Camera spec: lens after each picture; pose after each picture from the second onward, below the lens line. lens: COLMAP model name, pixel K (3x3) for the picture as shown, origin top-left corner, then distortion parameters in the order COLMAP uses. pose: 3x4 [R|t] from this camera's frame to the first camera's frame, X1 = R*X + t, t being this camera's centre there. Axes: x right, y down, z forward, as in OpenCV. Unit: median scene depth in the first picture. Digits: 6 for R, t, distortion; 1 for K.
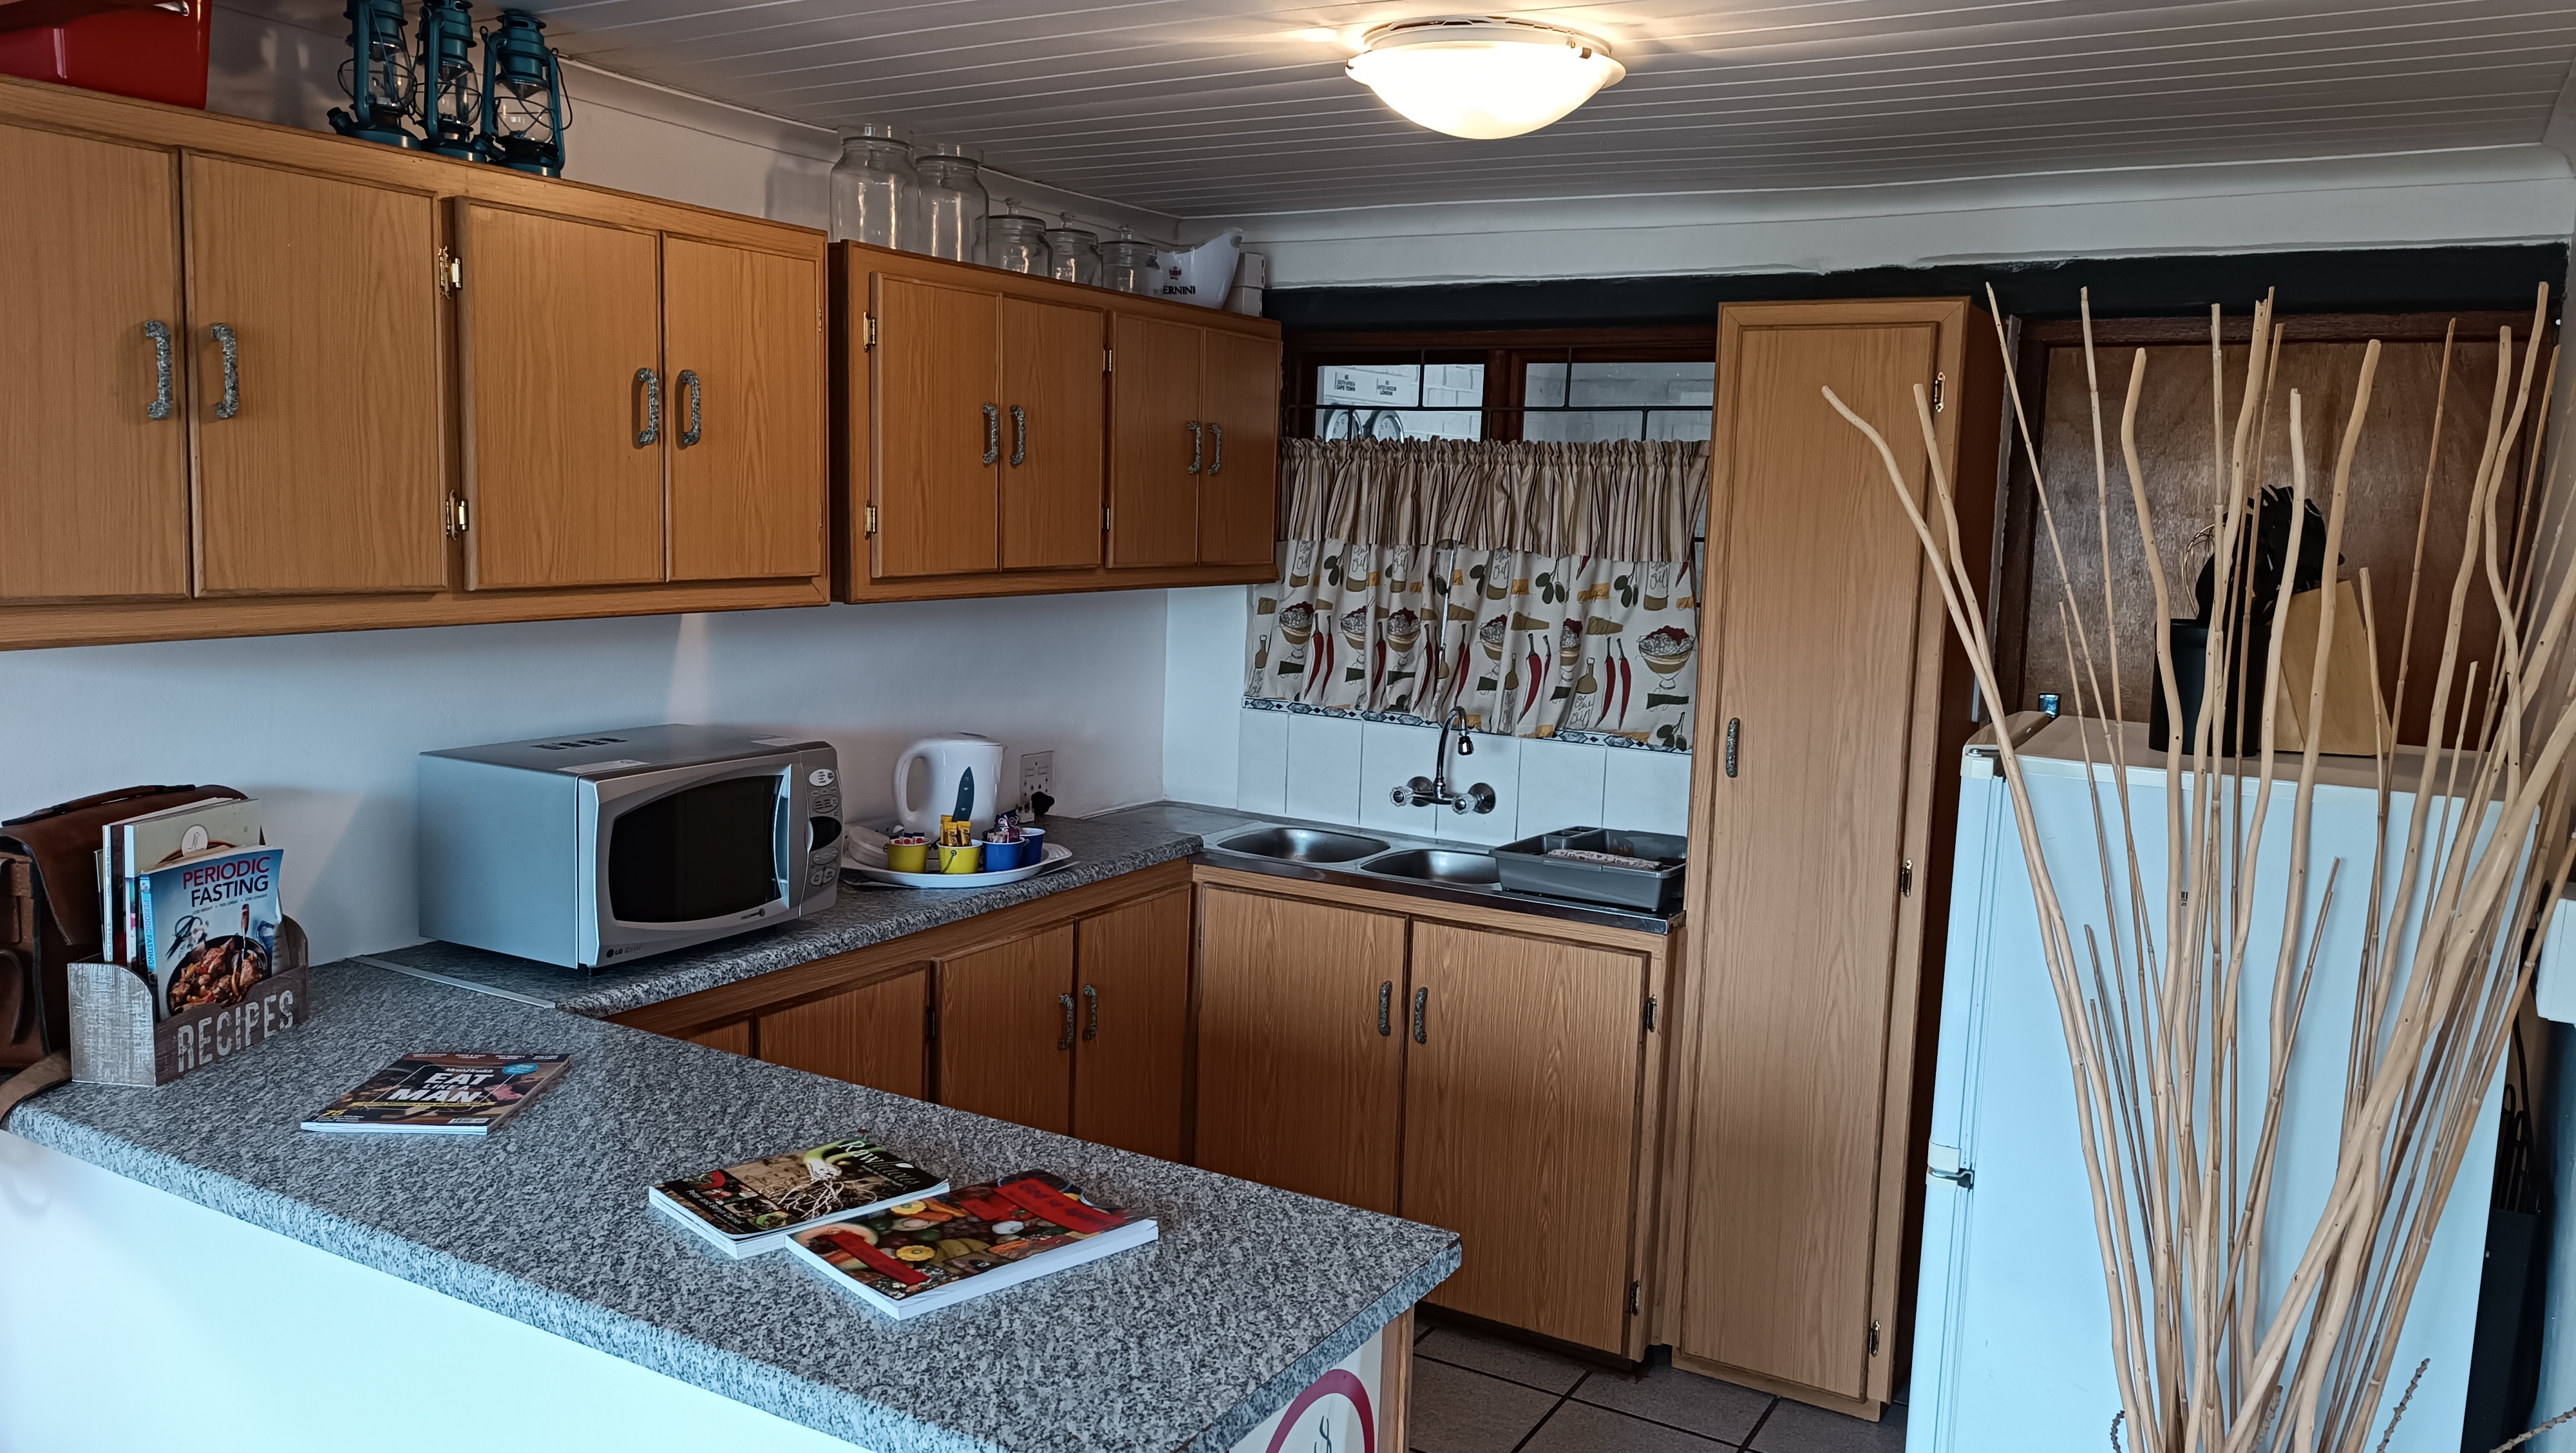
lens RADIAL K [[1865.0, 0, 1303.2], [0, 1865.0, 714.9], [0, 0, 1]] dist [0.033854, -0.019931]
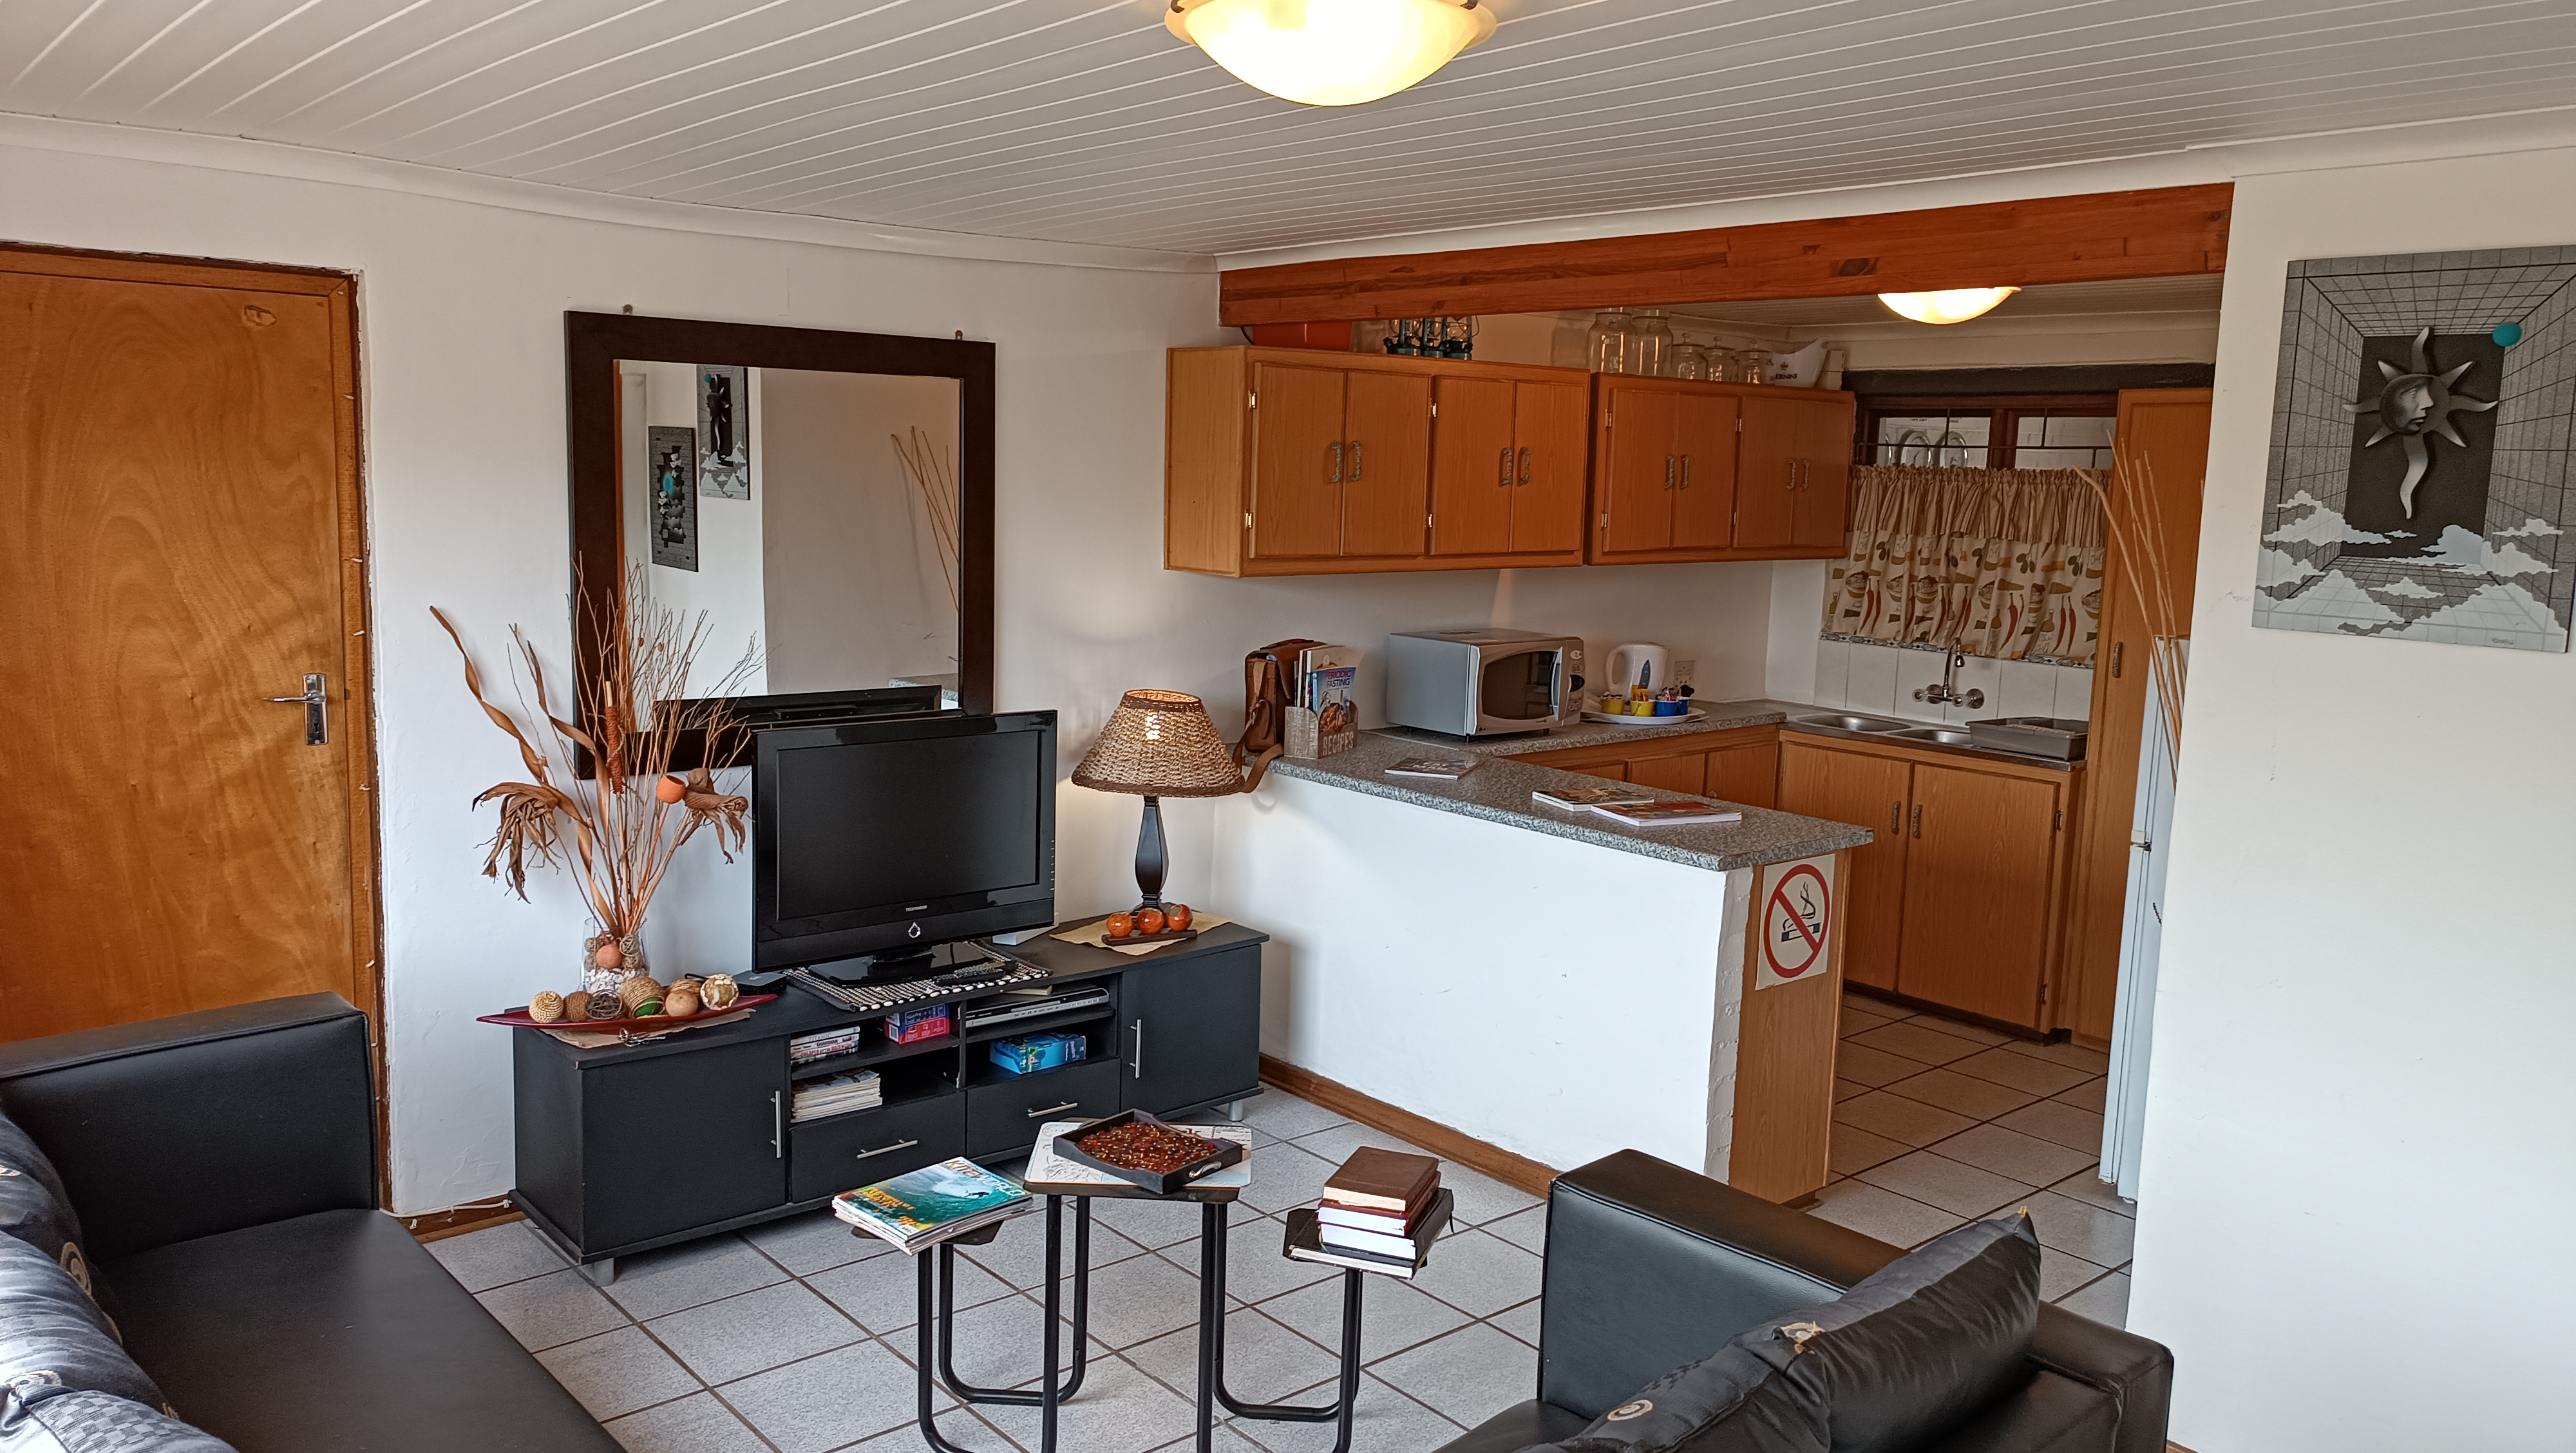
lens RADIAL K [[1865.0, 0, 1303.2], [0, 1865.0, 714.9], [0, 0, 1]] dist [0.033854, -0.019931]
pose [[0.944989, 0.039322, -0.324730, 0.075951], [-0.036572, 0.999225, 0.014571, 0.057335], [0.325051, -0.001894, 0.945695, -0.670277]]
